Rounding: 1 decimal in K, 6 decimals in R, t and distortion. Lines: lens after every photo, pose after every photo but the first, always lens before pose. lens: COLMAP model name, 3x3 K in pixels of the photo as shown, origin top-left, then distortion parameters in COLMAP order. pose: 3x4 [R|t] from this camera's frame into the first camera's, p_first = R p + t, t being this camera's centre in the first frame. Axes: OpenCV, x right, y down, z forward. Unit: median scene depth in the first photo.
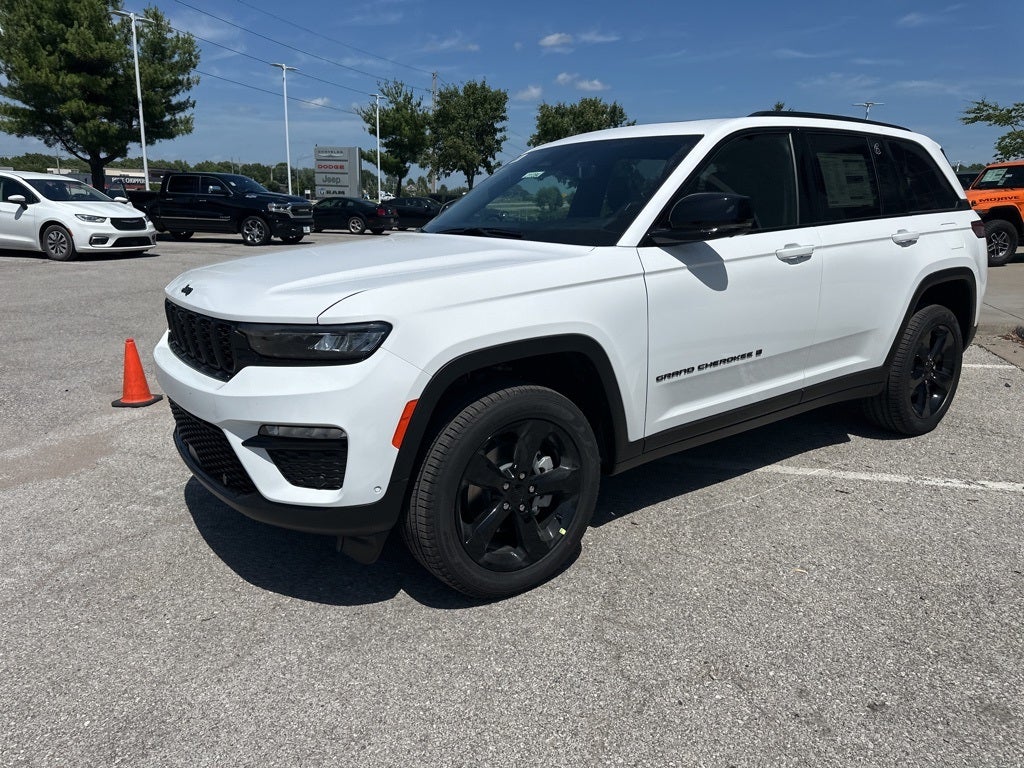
lens RADIAL K [[724.1, 0, 515.1], [0, 724.1, 383.3], [0, 0, 1]] dist [0.030695, -0.039282]
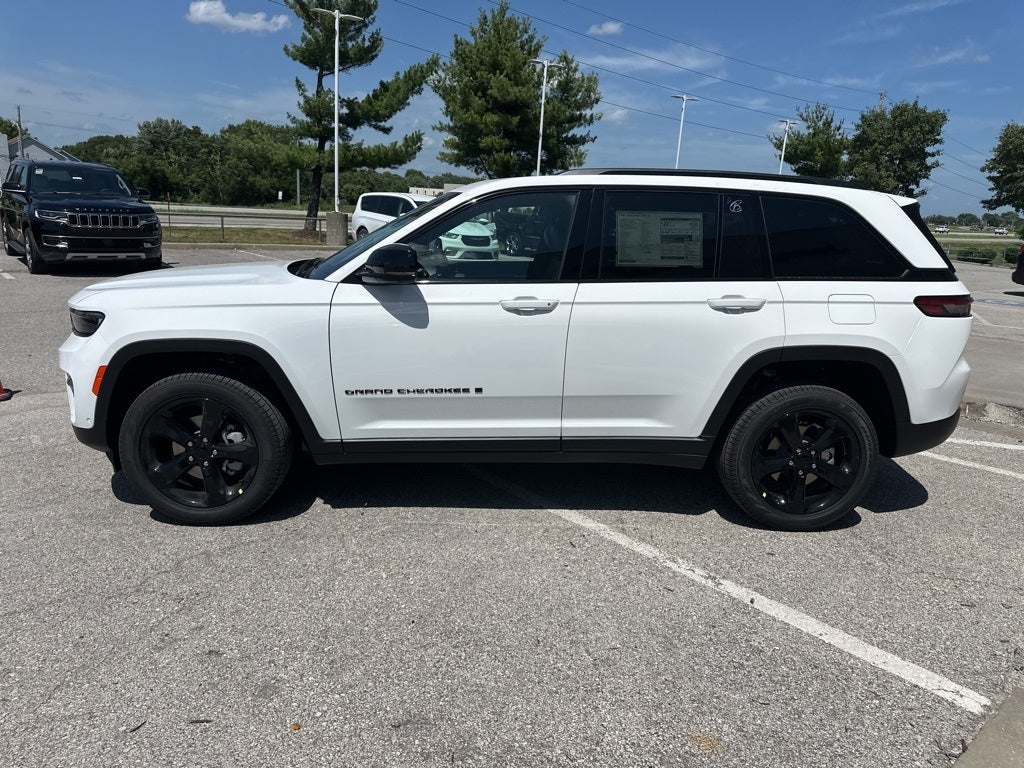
lens RADIAL K [[724.1, 0, 520.9], [0, 724.1, 387.7], [0, 0, 1]] dist [0.030695, -0.039282]
pose [[0.834699, 0.164316, -0.525621, 0.888875], [-0.176454, 0.983928, 0.027374, -0.080990], [0.521672, 0.069899, 0.850278, 0.094496]]
